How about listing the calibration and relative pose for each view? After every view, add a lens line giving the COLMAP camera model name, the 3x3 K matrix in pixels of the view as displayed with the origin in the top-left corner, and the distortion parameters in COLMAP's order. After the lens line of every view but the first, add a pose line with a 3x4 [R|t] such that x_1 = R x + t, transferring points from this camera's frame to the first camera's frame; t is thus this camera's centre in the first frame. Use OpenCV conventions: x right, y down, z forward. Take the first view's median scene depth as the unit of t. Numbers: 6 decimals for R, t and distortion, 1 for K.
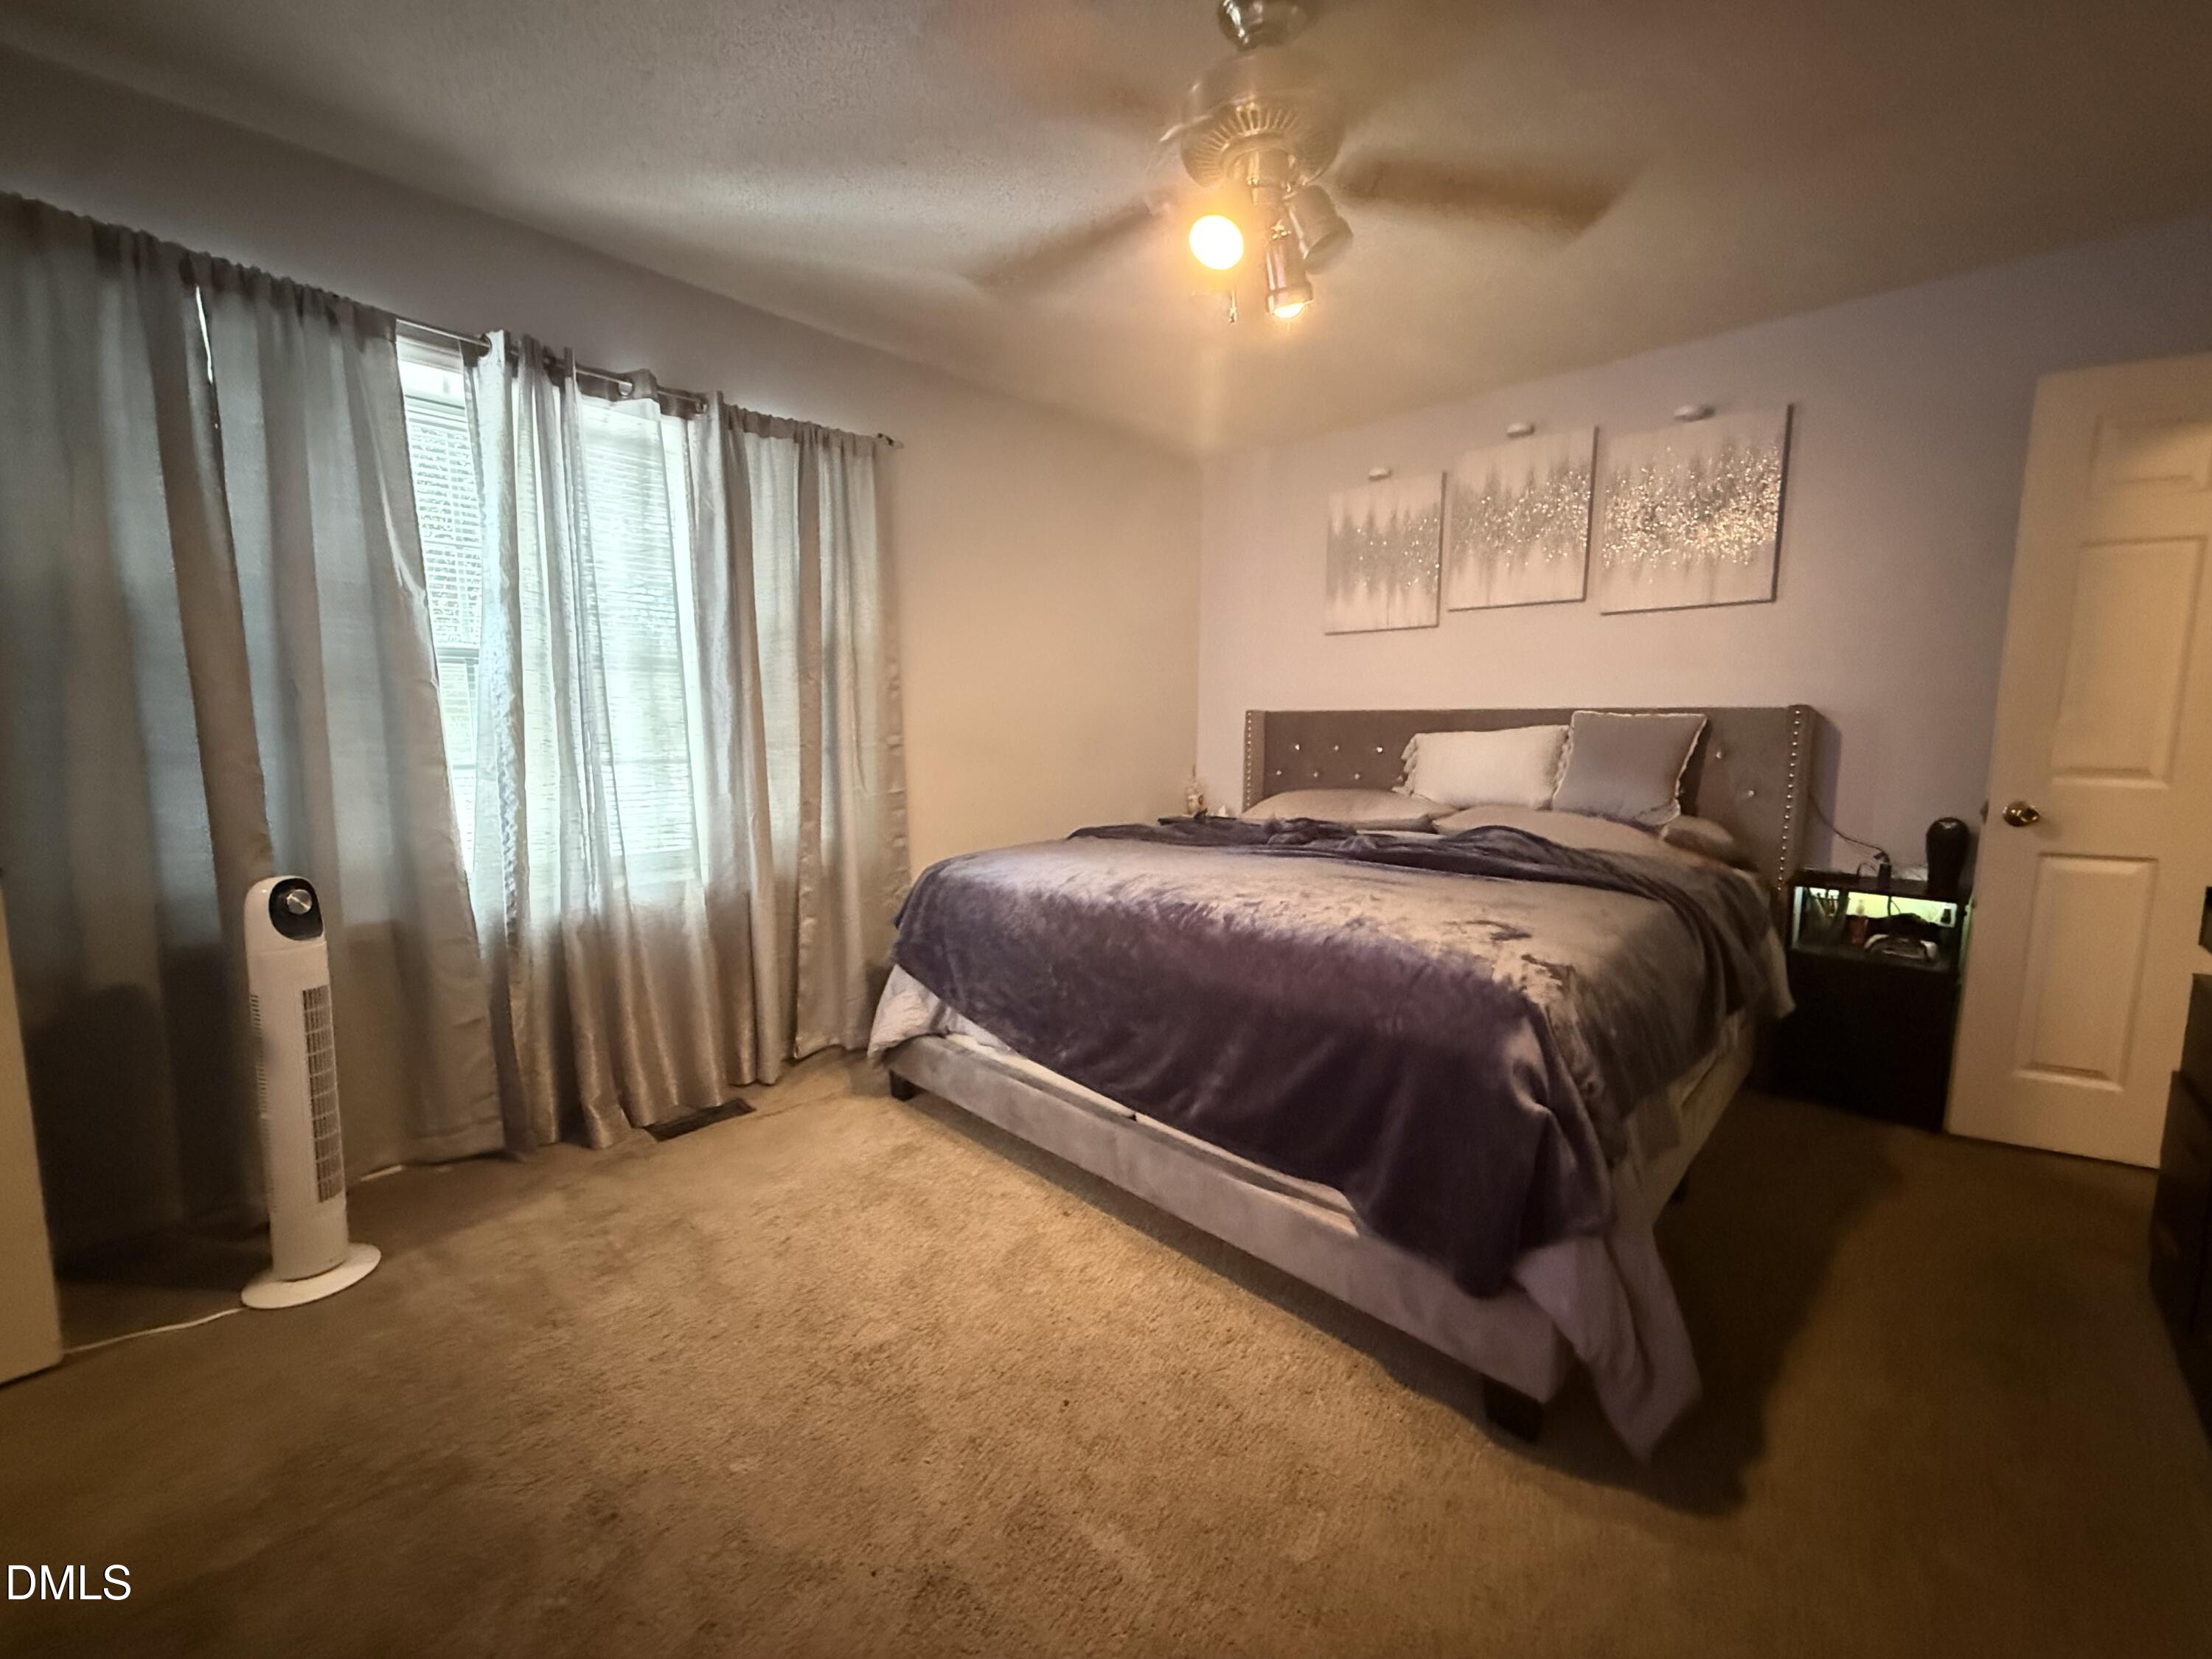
lens RADIAL K [[880.4, 0, 1108.0], [0, 880.4, 822.8], [0, 0, 1]] dist [-0.001987, 0.000311]
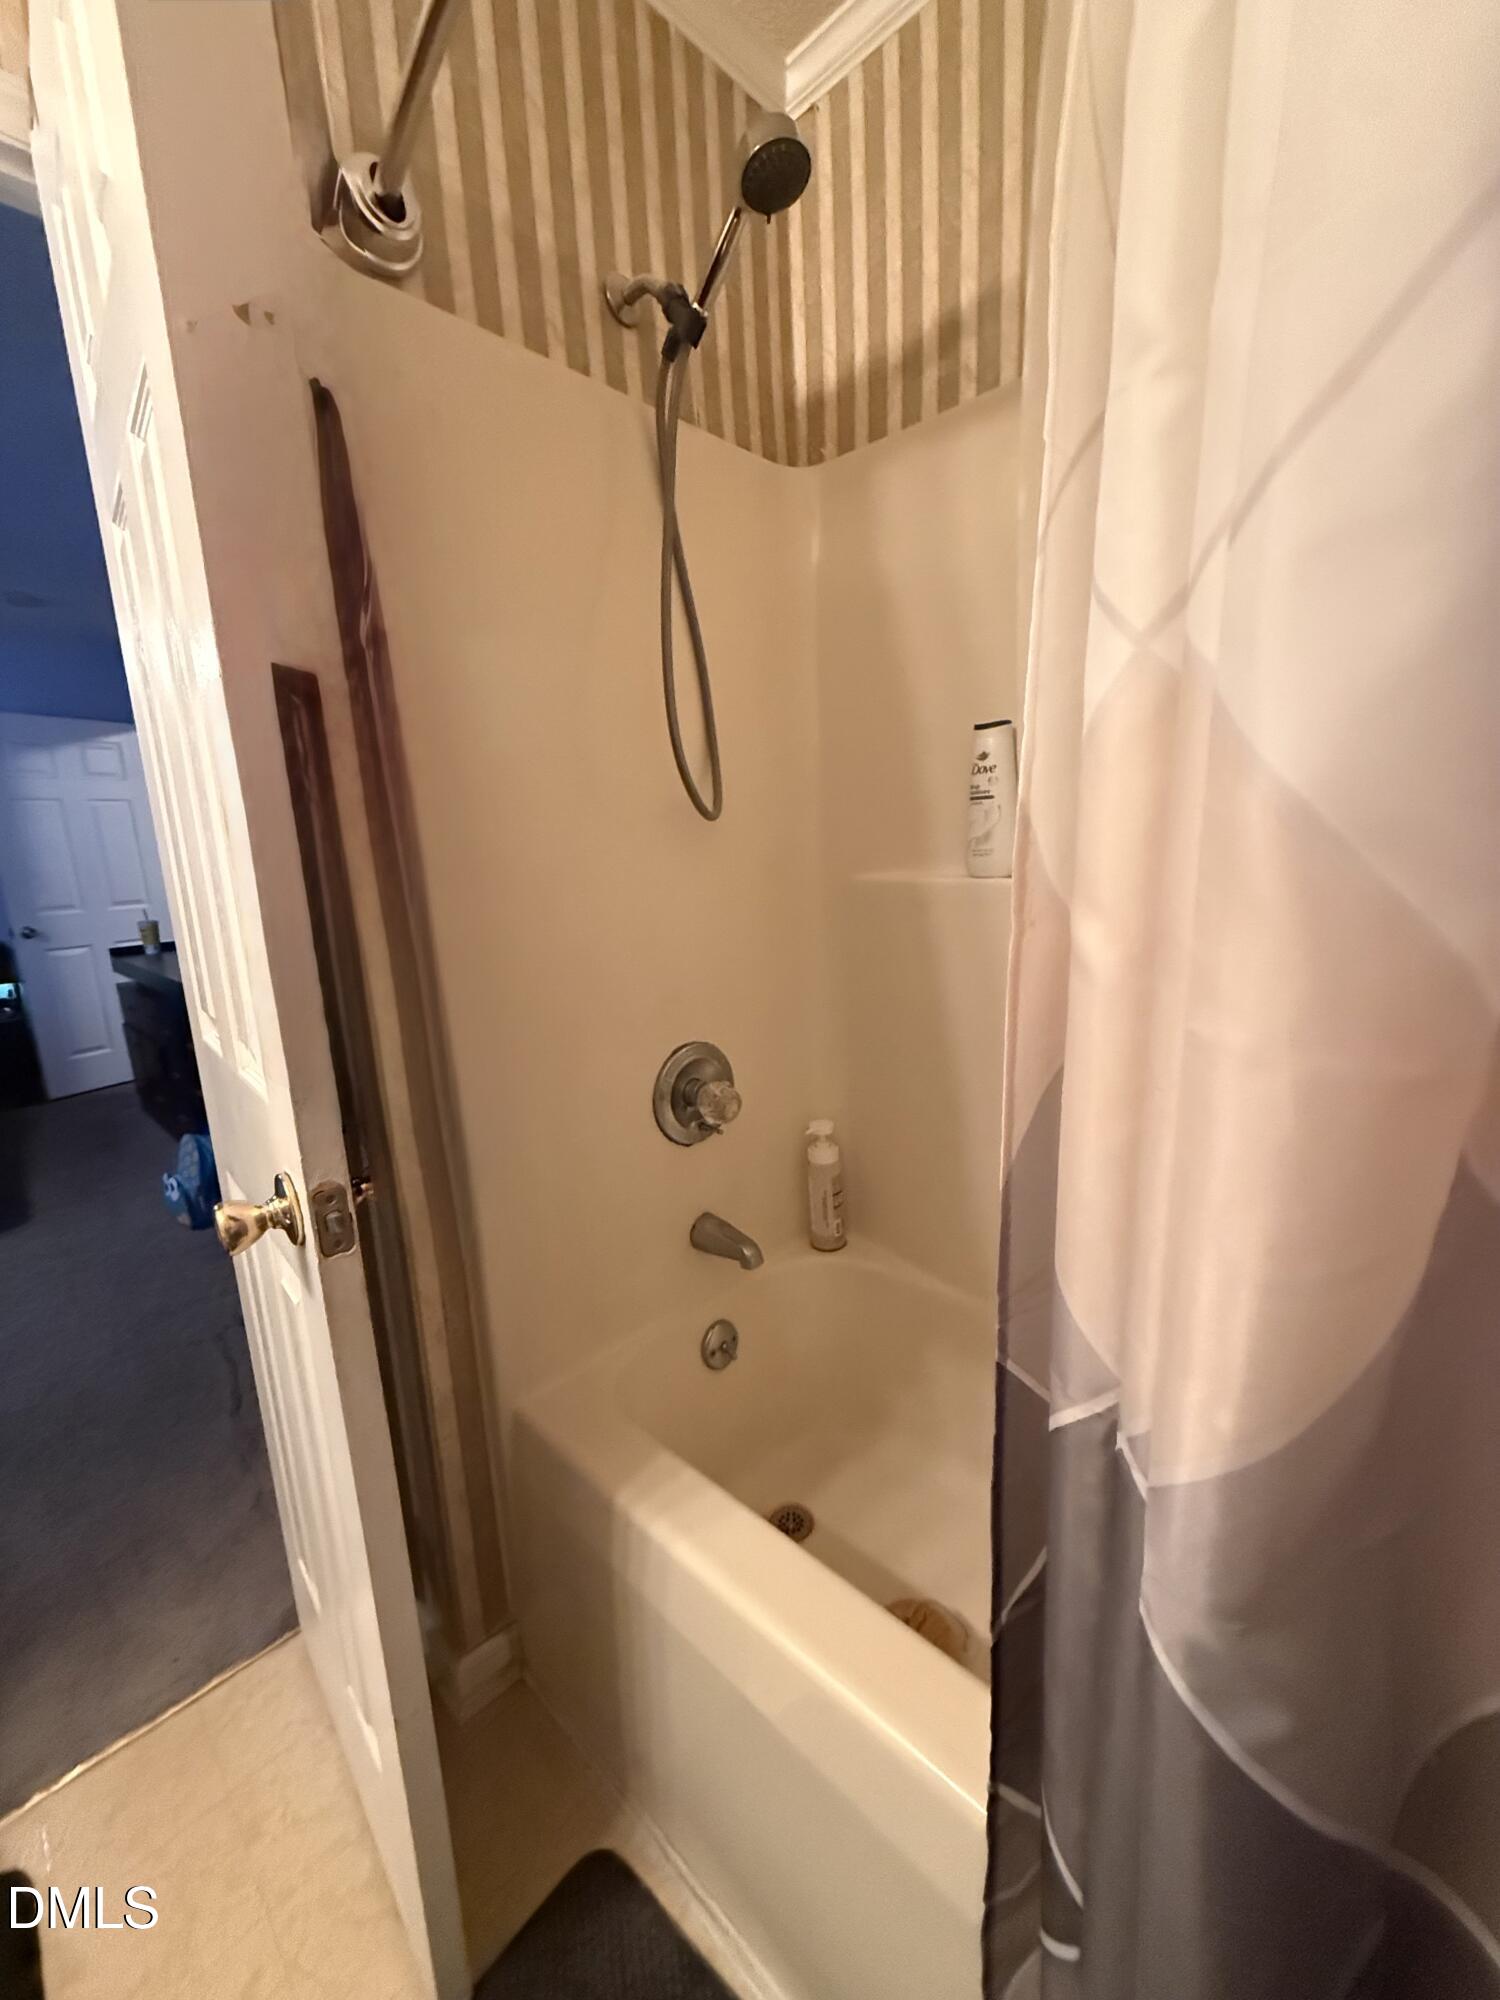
lens RADIAL K [[796.0, 0, 746.0], [0, 796.0, 1003.7], [0, 0, 1]] dist [-0.001987, 0.000311]
pose [[0.003584, -0.196212, 0.980555, -0.730418], [0.165202, 0.967204, 0.192937, 0.066260], [-0.986253, 0.161298, 0.035881, -0.621551]]
